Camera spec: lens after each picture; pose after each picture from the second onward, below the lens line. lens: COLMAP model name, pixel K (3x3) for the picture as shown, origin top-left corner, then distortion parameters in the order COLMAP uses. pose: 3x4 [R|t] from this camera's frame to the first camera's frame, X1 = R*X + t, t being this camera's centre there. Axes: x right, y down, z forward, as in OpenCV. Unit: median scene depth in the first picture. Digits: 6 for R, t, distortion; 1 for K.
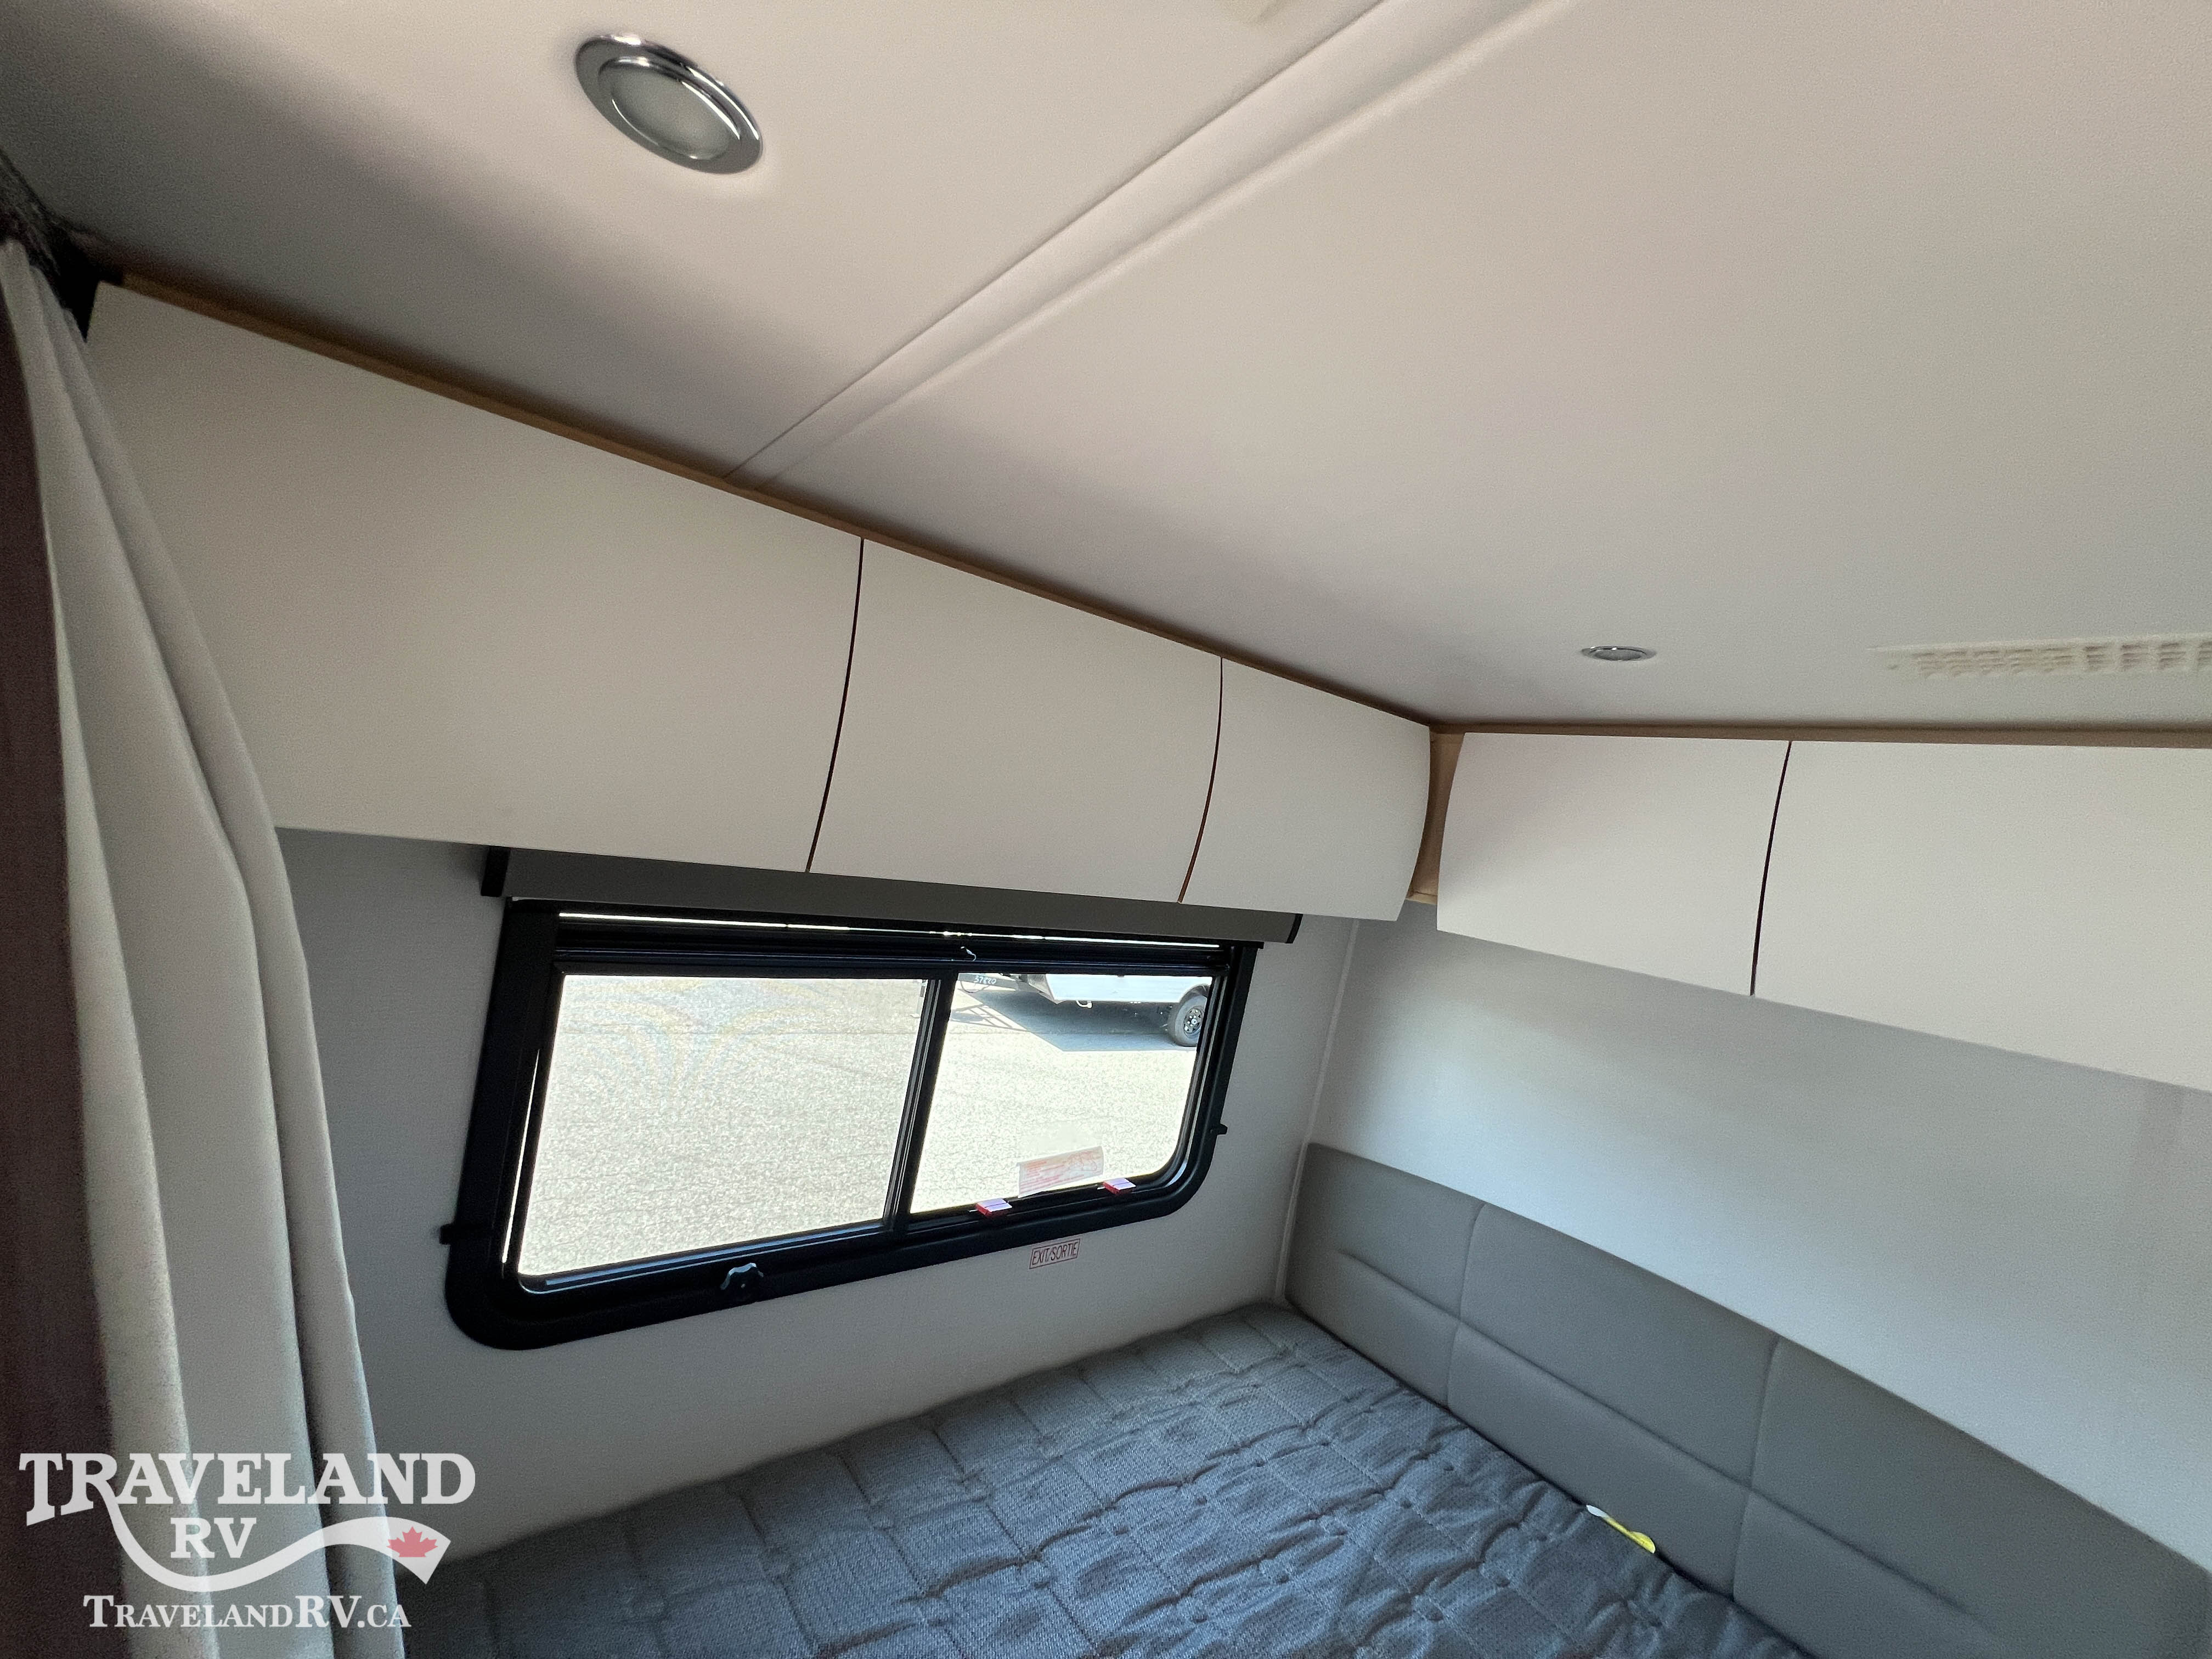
lens RADIAL K [[888.6, 0, 1103.7], [0, 888.6, 825.8], [0, 0, 1]] dist [-0.004329, 0.001109]
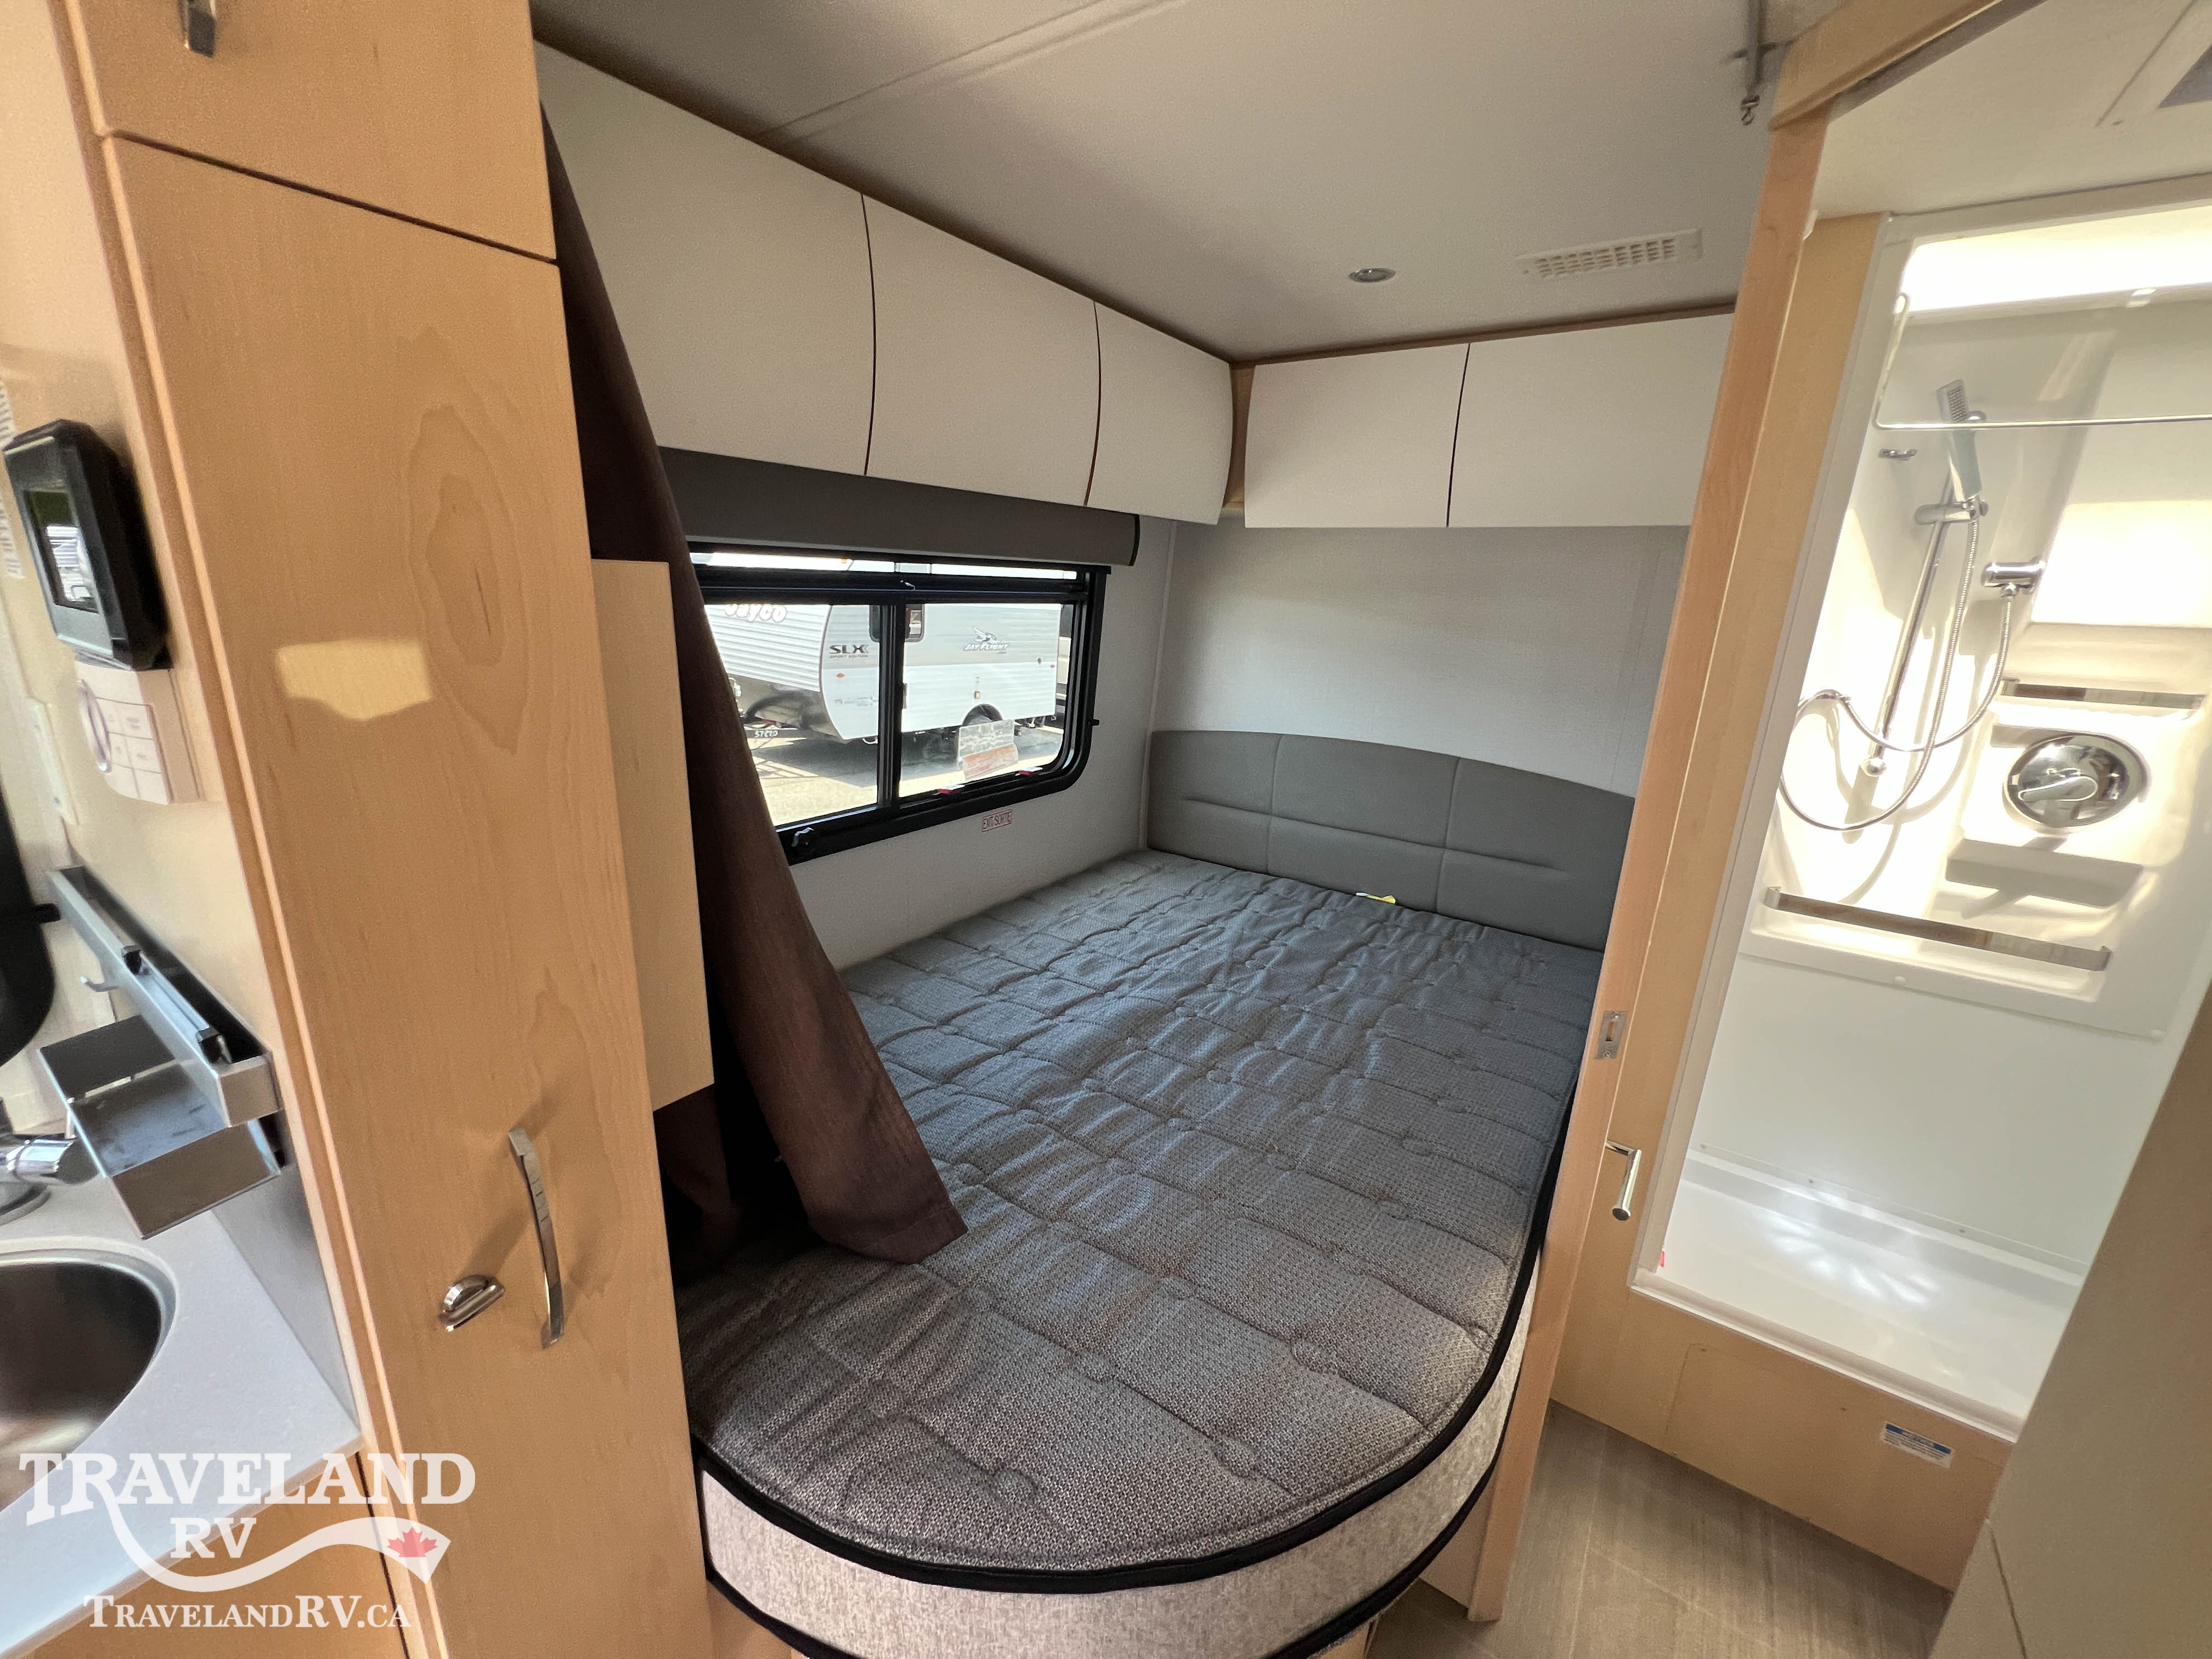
lens RADIAL K [[888.6, 0, 1105.8], [0, 888.6, 826.9], [0, 0, 1]] dist [-0.004329, 0.001109]
pose [[0.949904, -0.193745, 0.245246, -0.253492], [0.114943, 0.946247, 0.302332, 0.116867], [-0.290639, -0.258997, 0.921113, -0.312663]]
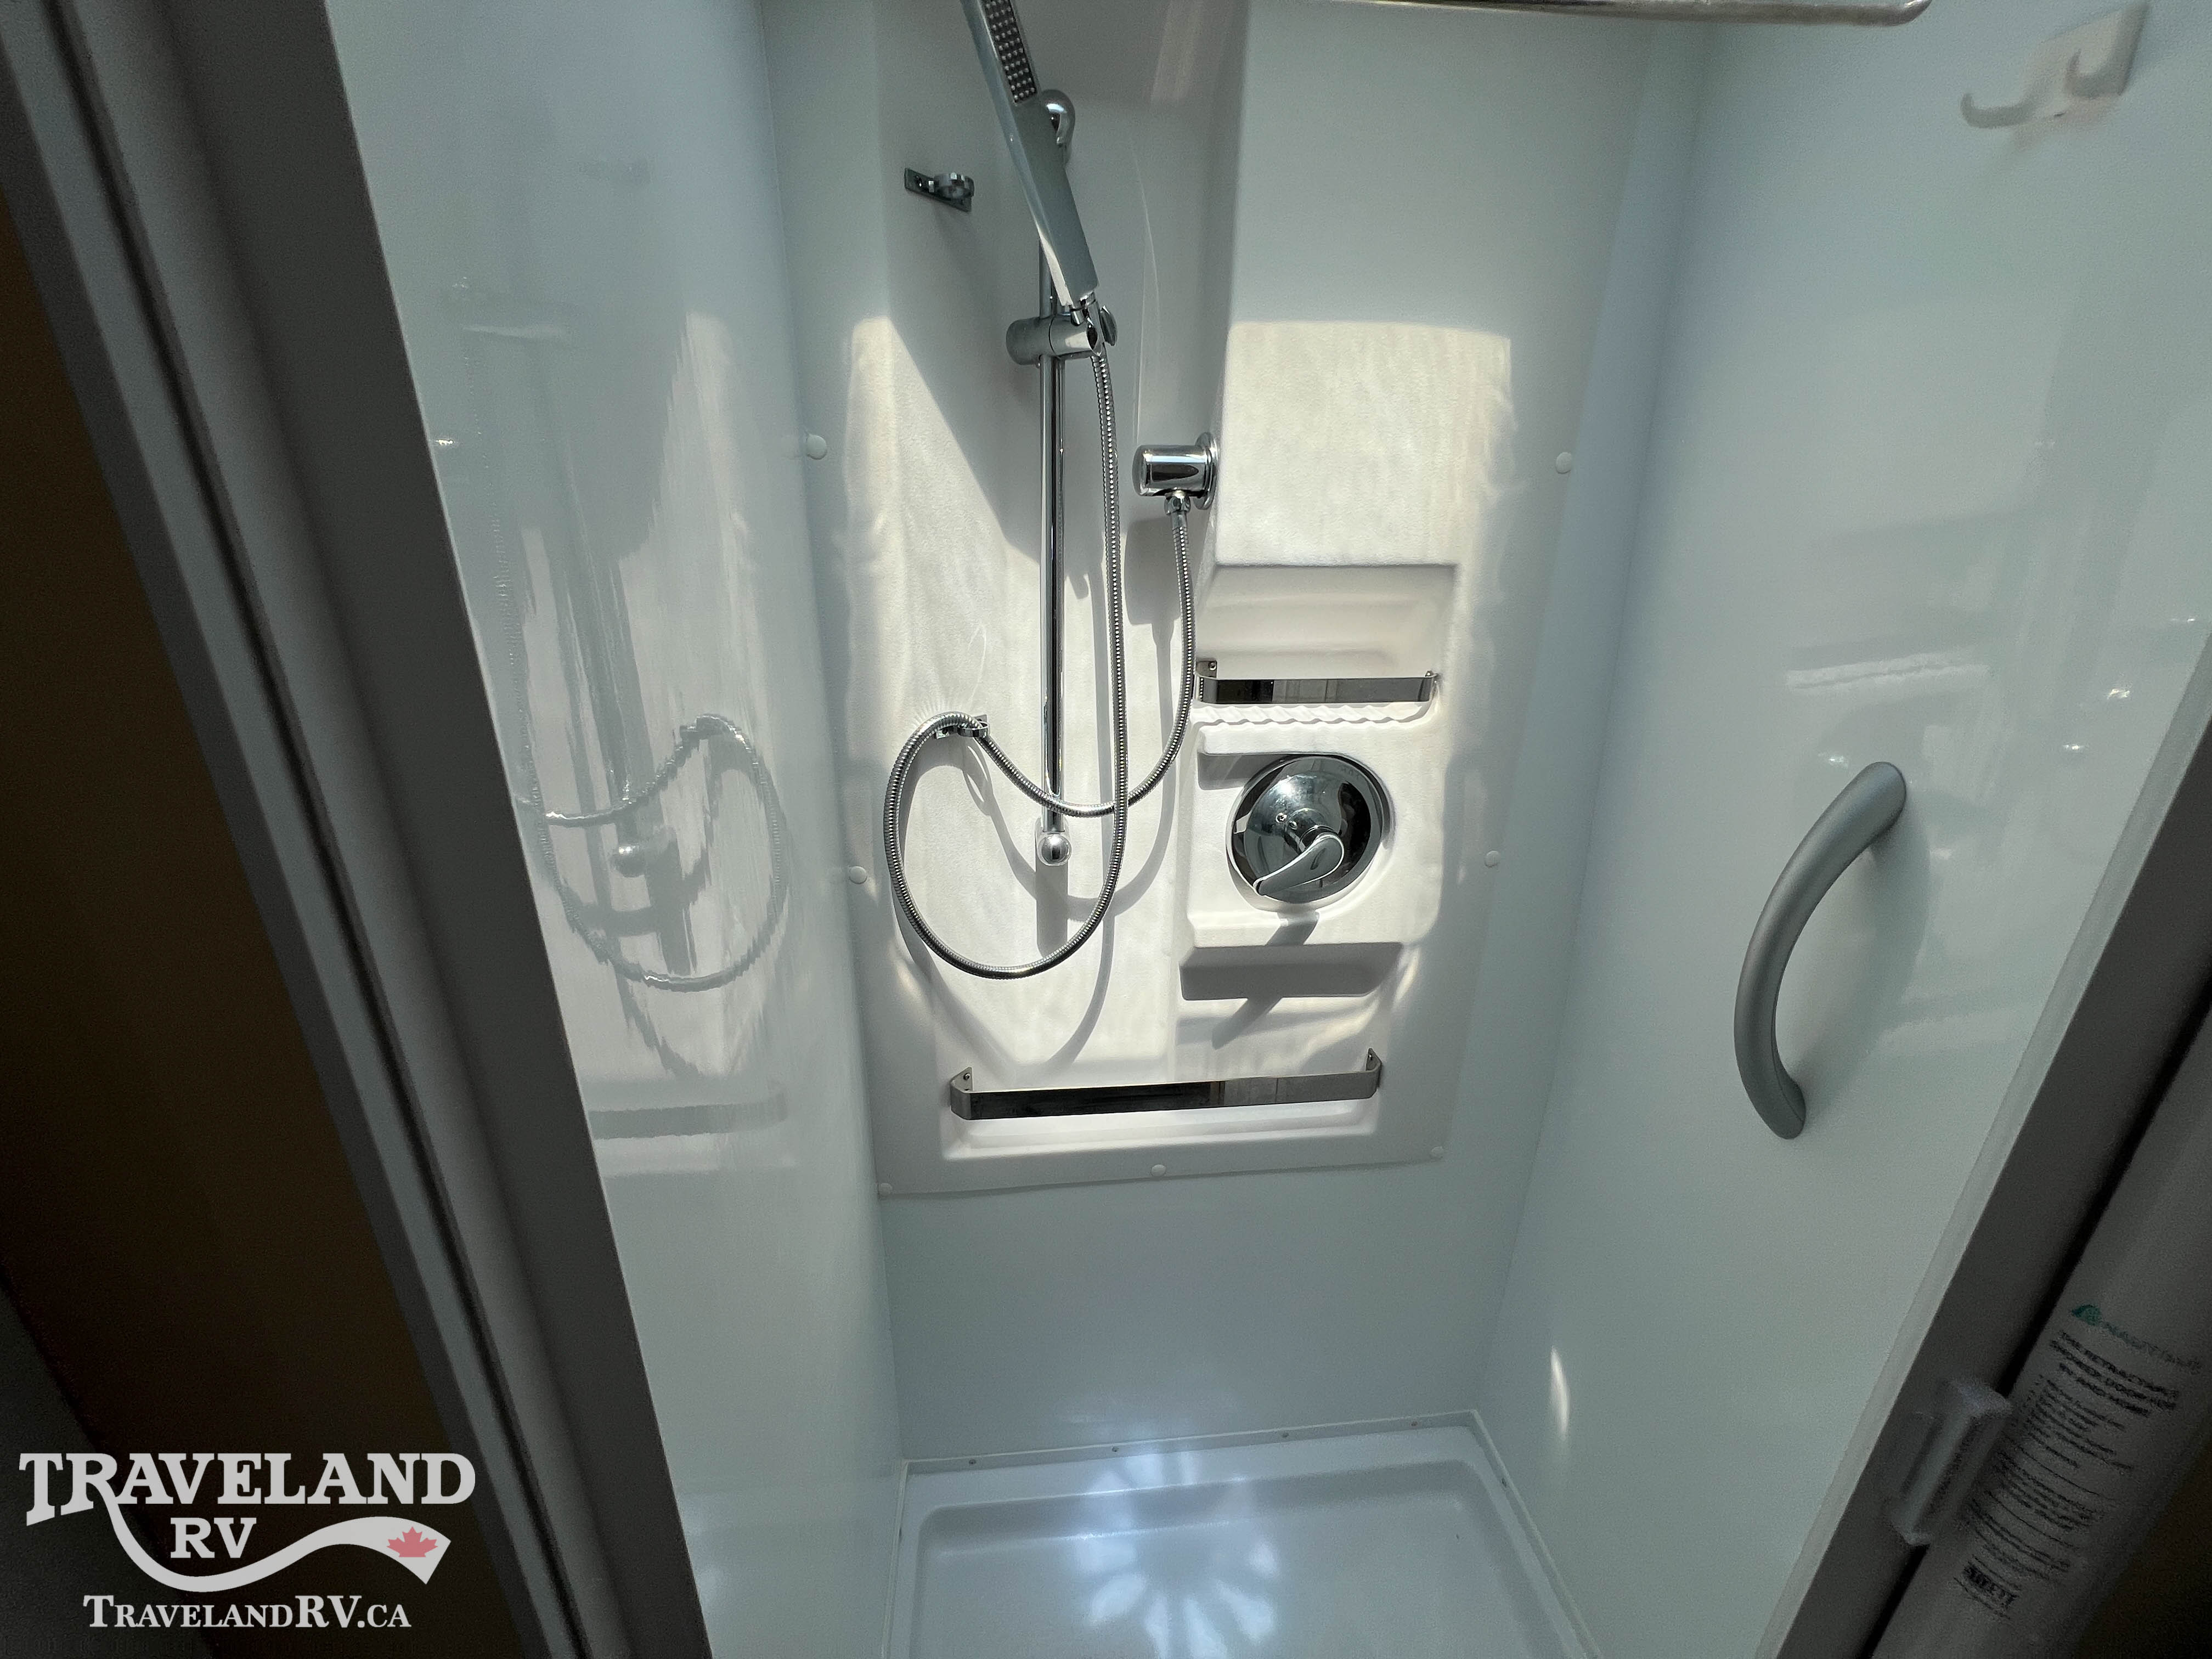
lens RADIAL K [[886.0, 0, 1096.5], [0, 886.0, 833.9], [0, 0, 1]] dist [-0.000034, 0.000340]
pose [[0.531031, -0.434257, 0.727618, 0.610058], [0.079485, 0.880437, 0.467453, 0.219056], [-0.843616, -0.190398, 0.502056, 0.171292]]
